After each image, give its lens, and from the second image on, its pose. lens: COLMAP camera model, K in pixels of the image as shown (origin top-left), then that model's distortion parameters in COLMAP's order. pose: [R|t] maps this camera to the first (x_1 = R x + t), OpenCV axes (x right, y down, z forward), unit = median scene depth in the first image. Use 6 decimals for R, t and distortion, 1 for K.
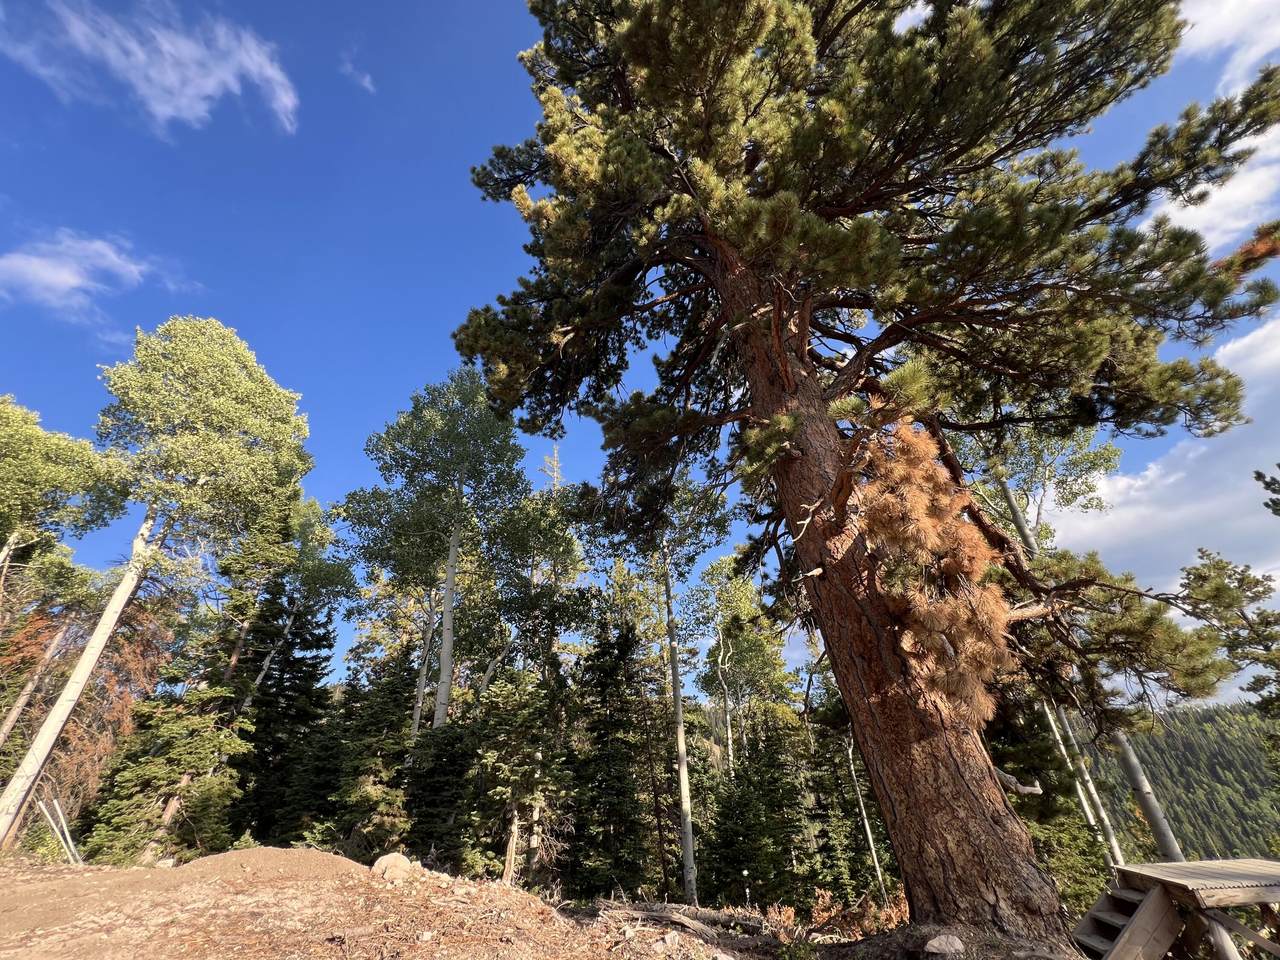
lens RADIAL K [[508.8, 0, 640.0], [0, 508.8, 480.0], [0, 0, 1]] dist [-0.000120, 0.000513]
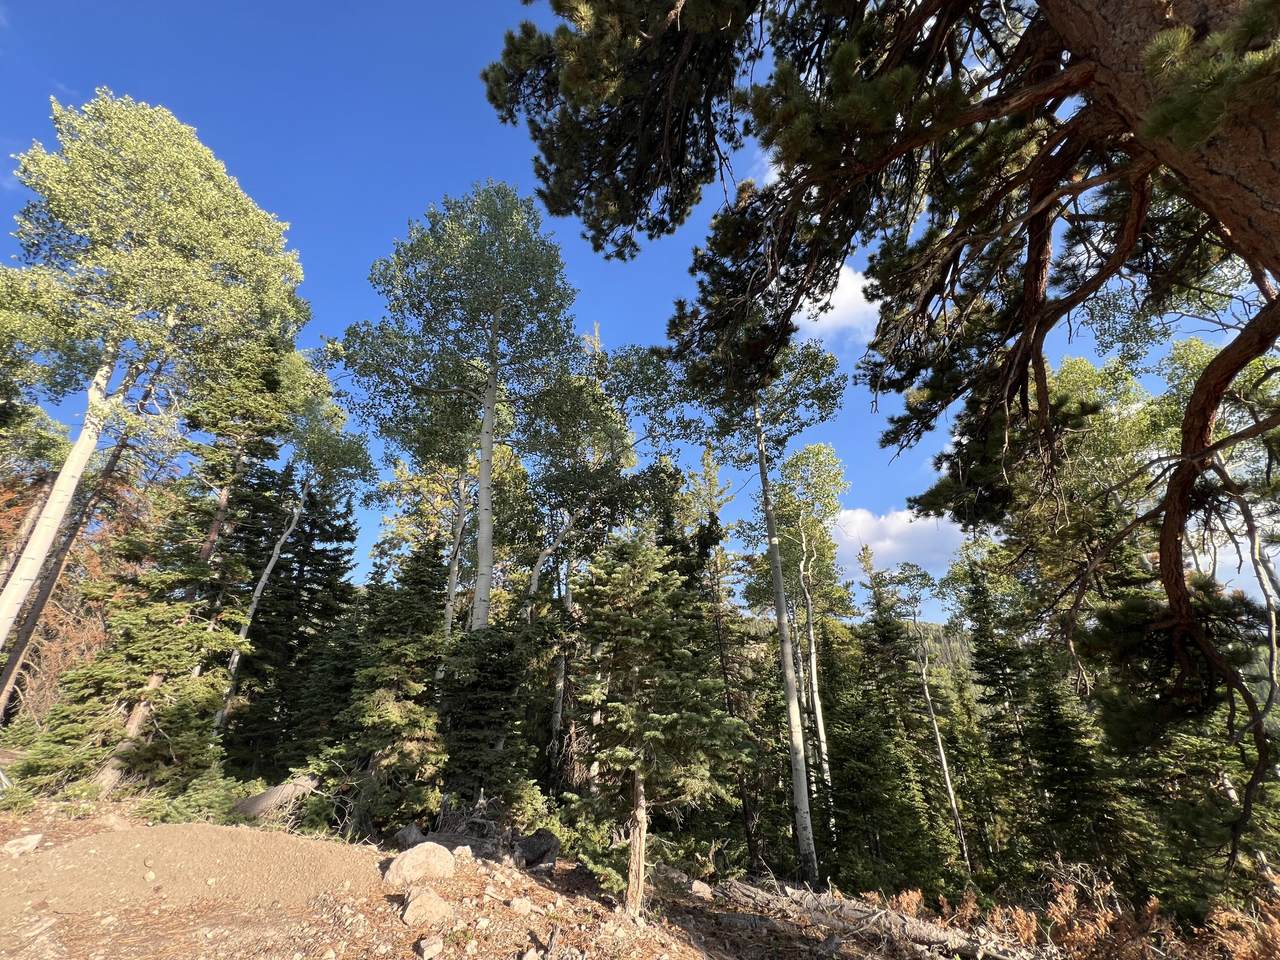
lens RADIAL K [[508.8, 0, 640.0], [0, 508.8, 480.0], [0, 0, 1]] dist [-0.000120, 0.000513]
pose [[0.998937, 0.027591, -0.036927, -0.096956], [-0.021369, 0.986985, 0.159385, 0.100765], [0.040844, -0.158427, 0.986526, 0.212580]]
